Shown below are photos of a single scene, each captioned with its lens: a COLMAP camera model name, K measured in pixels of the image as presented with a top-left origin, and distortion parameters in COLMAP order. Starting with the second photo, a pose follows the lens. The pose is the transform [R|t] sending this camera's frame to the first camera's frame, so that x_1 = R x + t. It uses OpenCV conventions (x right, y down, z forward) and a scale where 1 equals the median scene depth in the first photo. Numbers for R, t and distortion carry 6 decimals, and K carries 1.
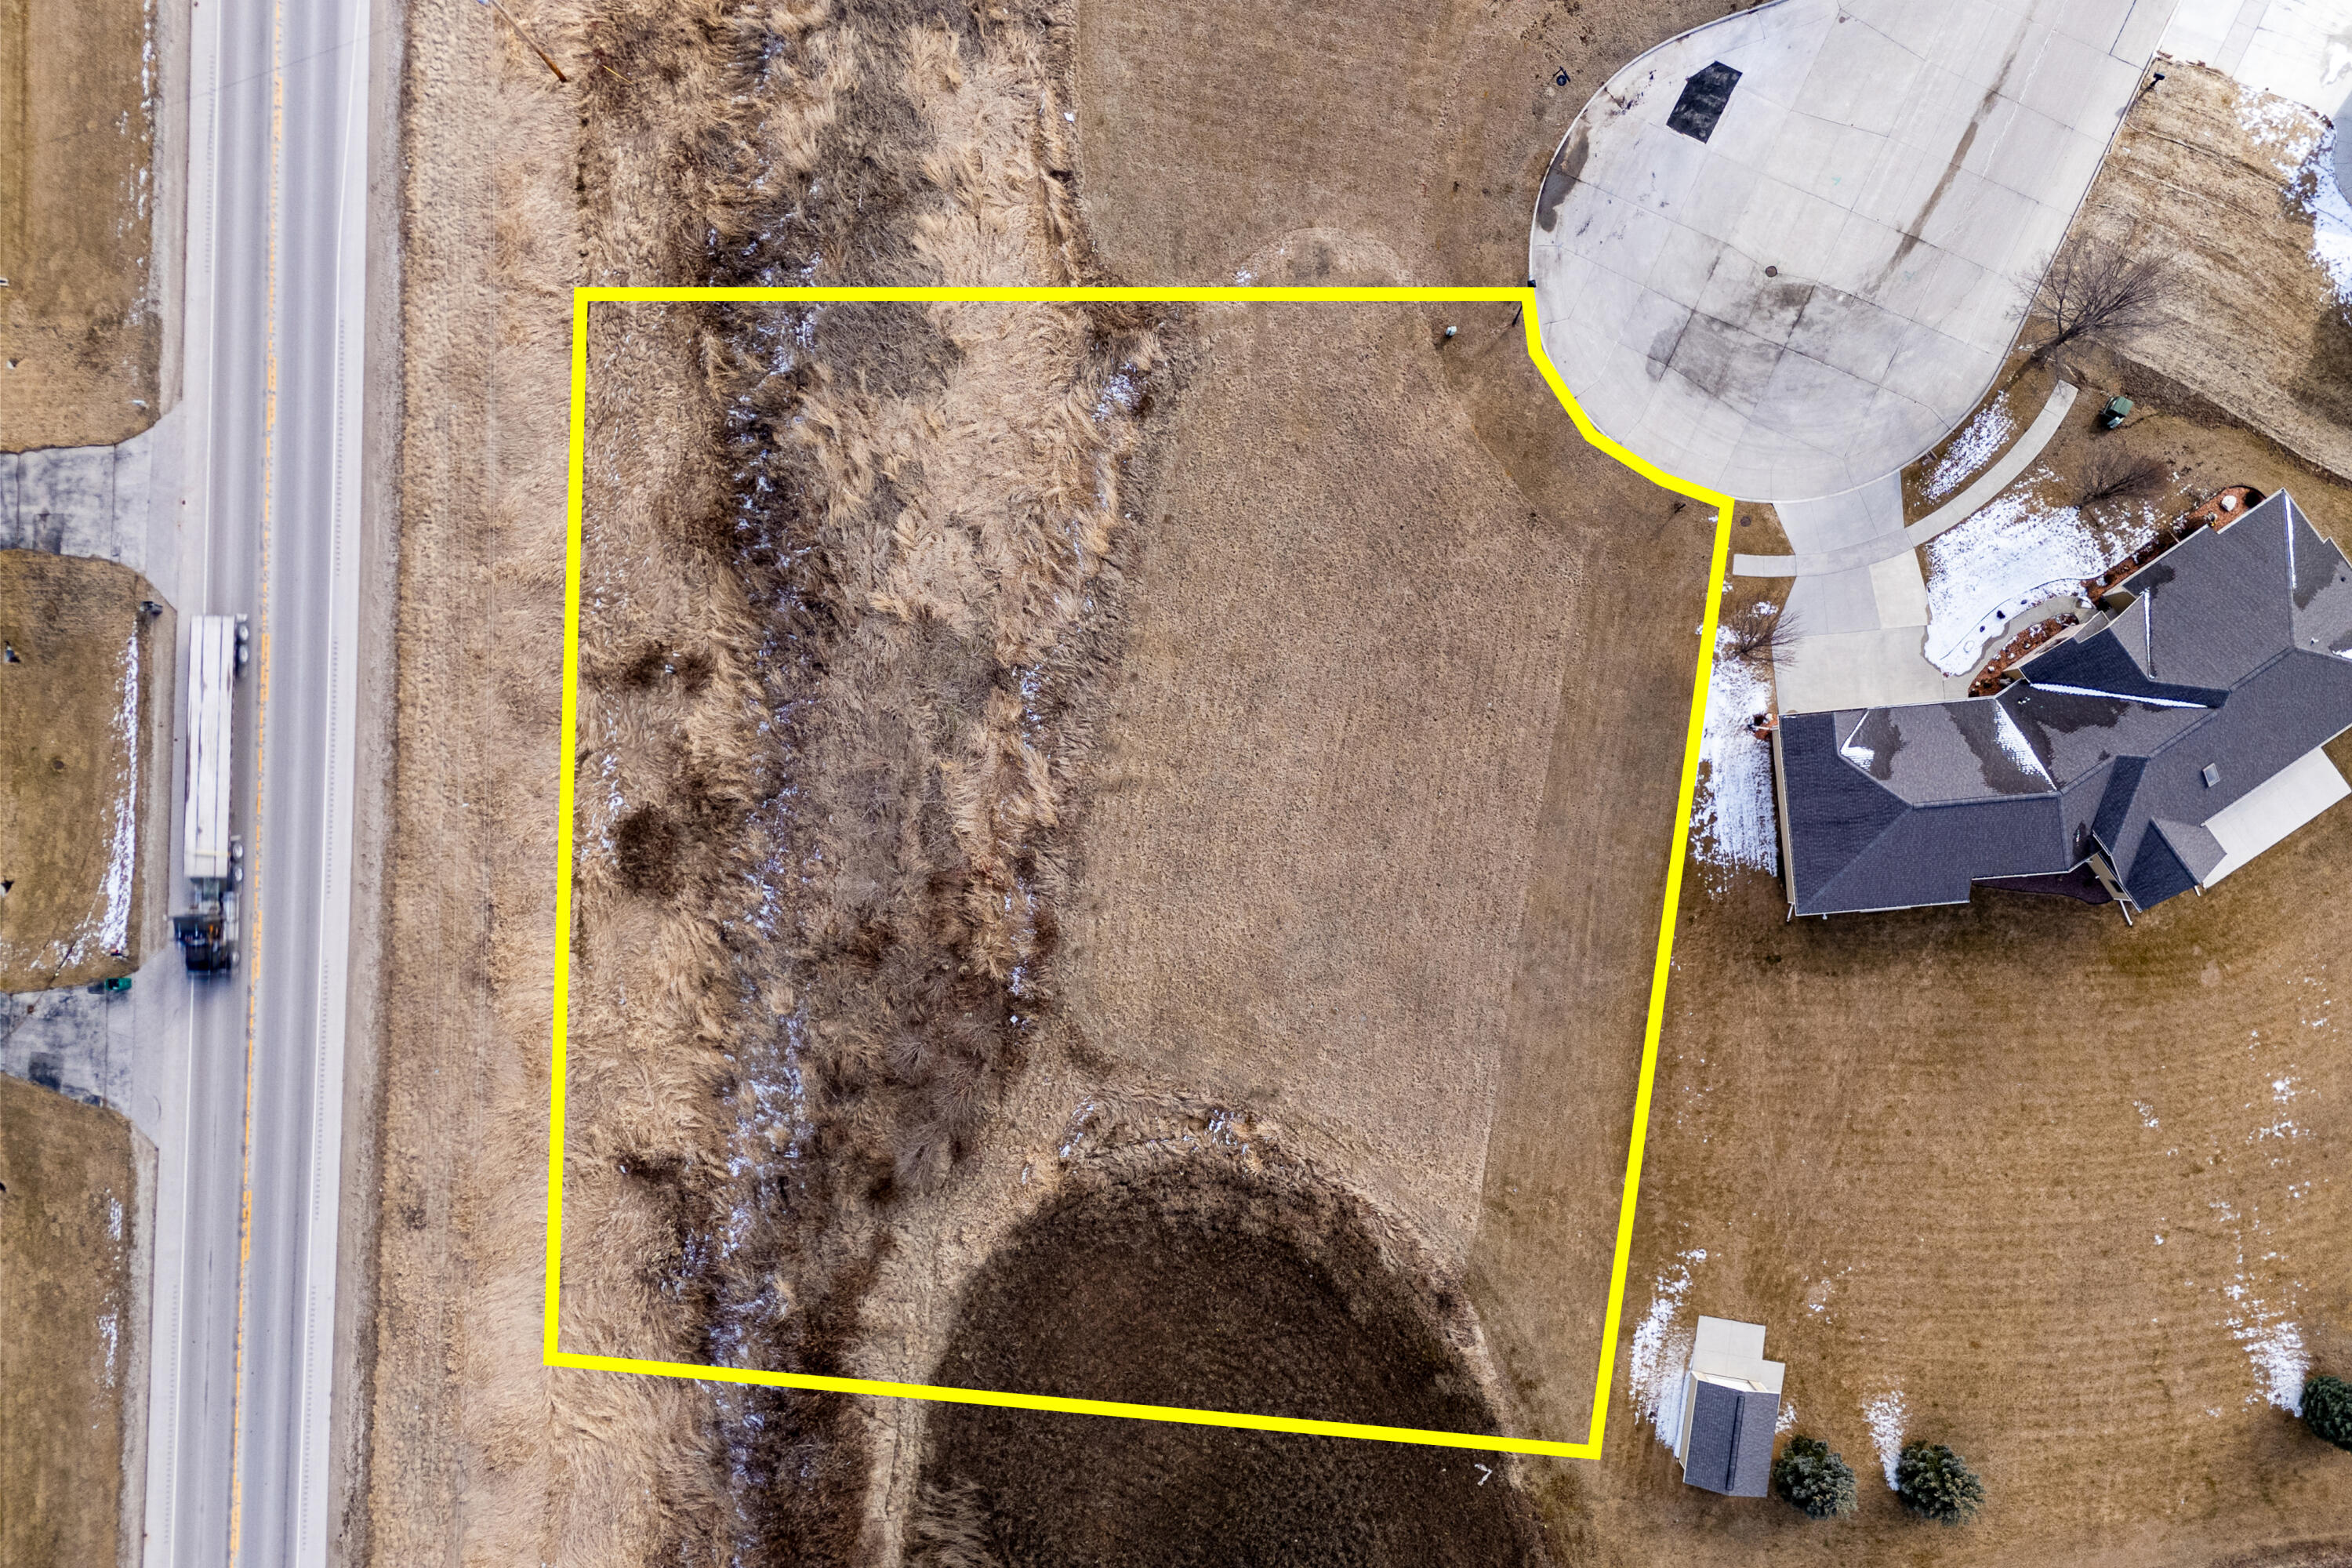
lens RADIAL K [[1742.6, 0, 1176.0], [0, 1742.6, 784.0], [0, 0, 1]] dist [0.041795, -0.003694]
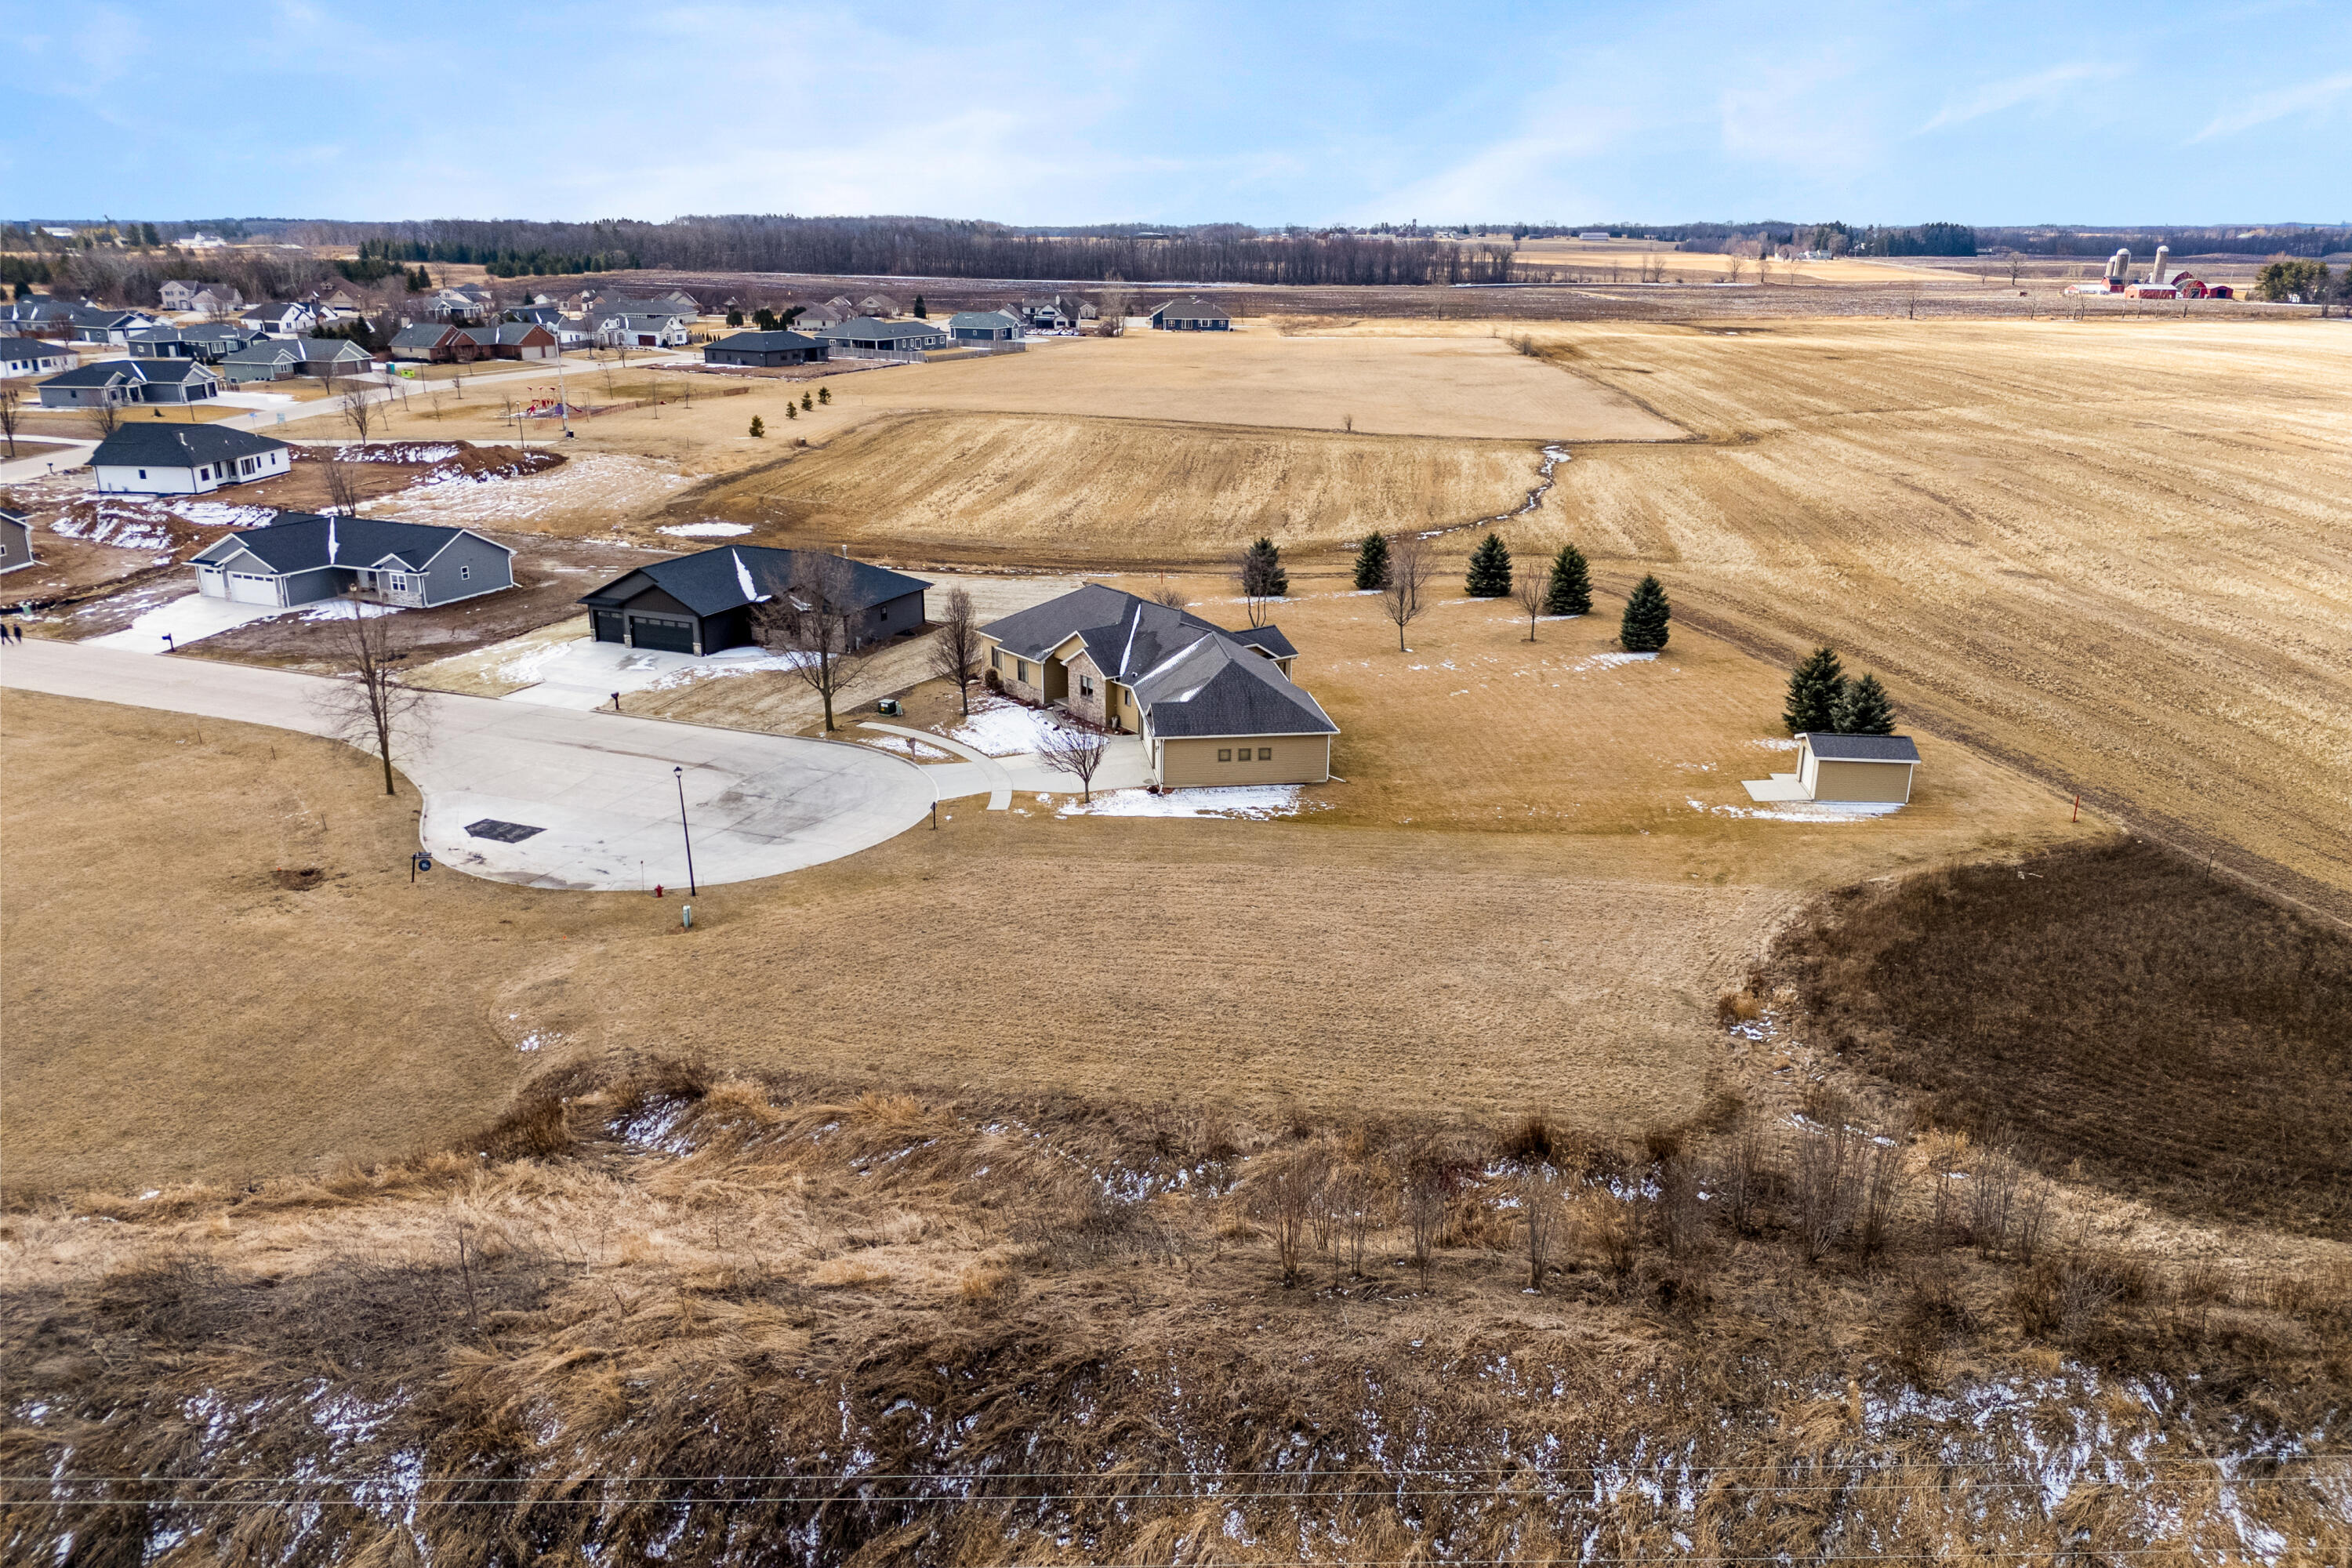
lens RADIAL K [[1725.3, 0, 1181.2], [0, 1725.3, 775.8], [0, 0, 1]] dist [0.074218, -0.071414]
pose [[-0.047703, -0.255546, 0.965619, -0.626560], [0.998603, 0.009791, 0.051924, -0.072308], [-0.022723, 0.966747, 0.254722, 0.735008]]
